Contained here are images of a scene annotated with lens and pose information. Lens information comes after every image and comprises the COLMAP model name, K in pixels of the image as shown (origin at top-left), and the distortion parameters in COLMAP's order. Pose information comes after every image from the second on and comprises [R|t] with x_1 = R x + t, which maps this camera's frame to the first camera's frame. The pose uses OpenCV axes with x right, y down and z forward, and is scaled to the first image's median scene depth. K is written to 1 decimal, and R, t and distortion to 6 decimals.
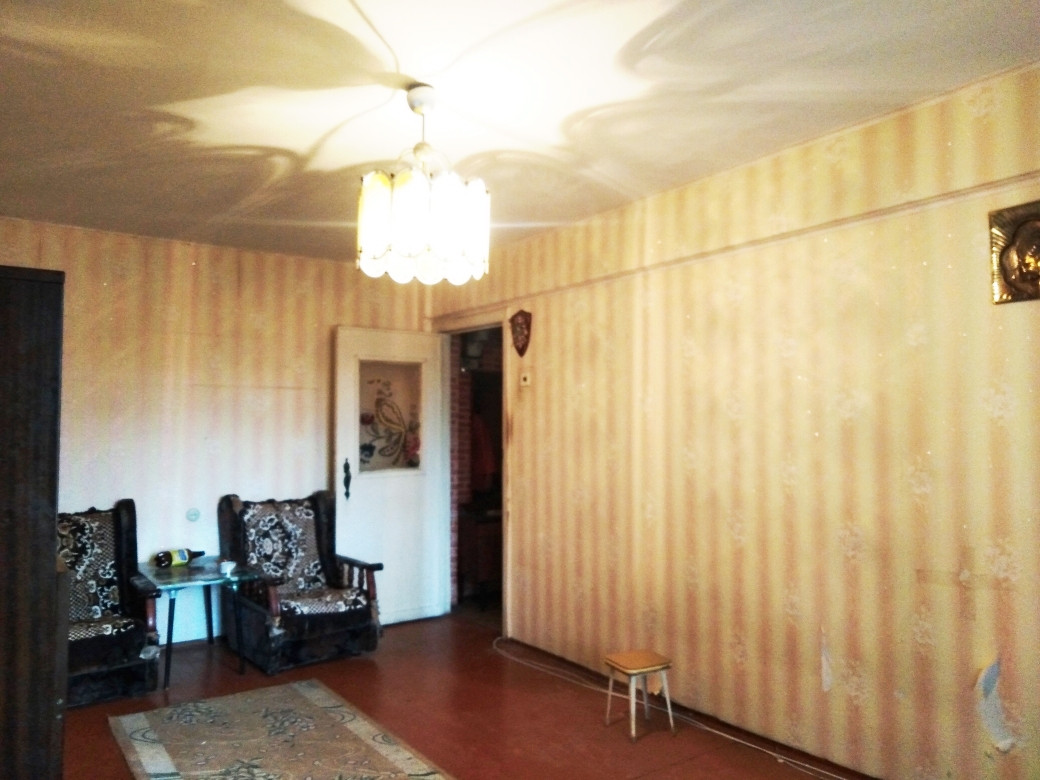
lens RADIAL K [[781.5, 0, 516.6], [0, 781.5, 388.4], [0, 0, 1]] dist [0.003859, -0.000785]
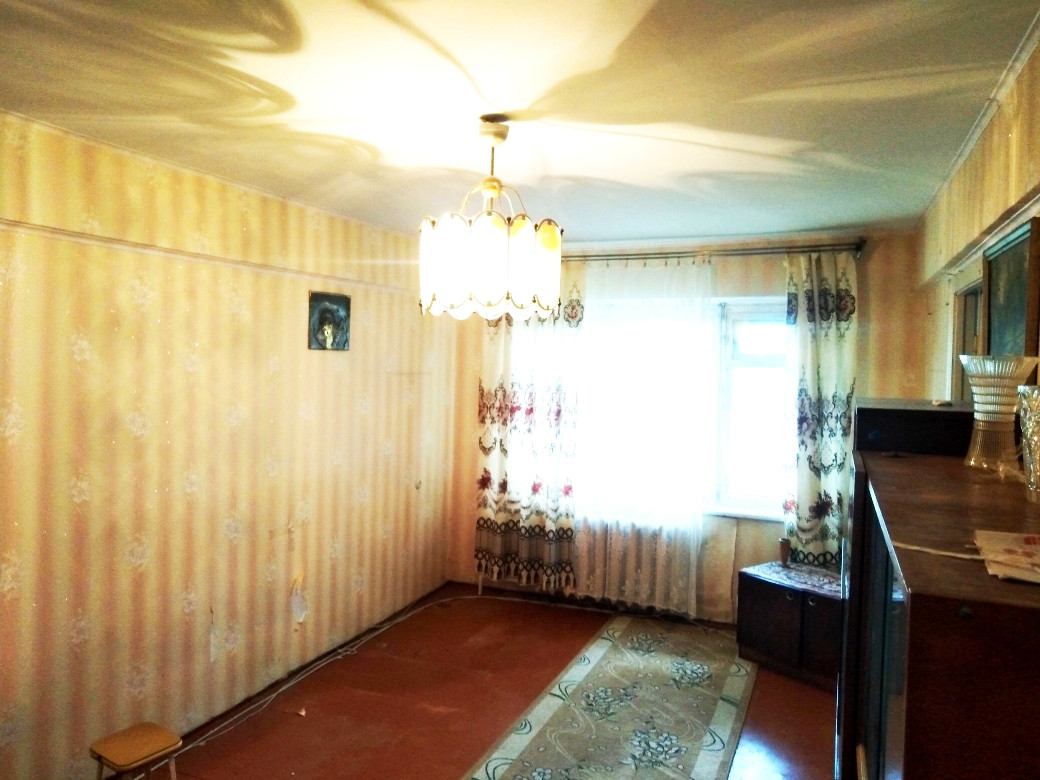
lens RADIAL K [[781.5, 0, 517.0], [0, 781.5, 389.7], [0, 0, 1]] dist [0.003859, -0.000785]
pose [[-0.536696, -0.044680, 0.842592, -0.745876], [-0.067785, 0.997653, 0.009726, -0.054024], [-0.841049, -0.051895, -0.538464, 1.158069]]
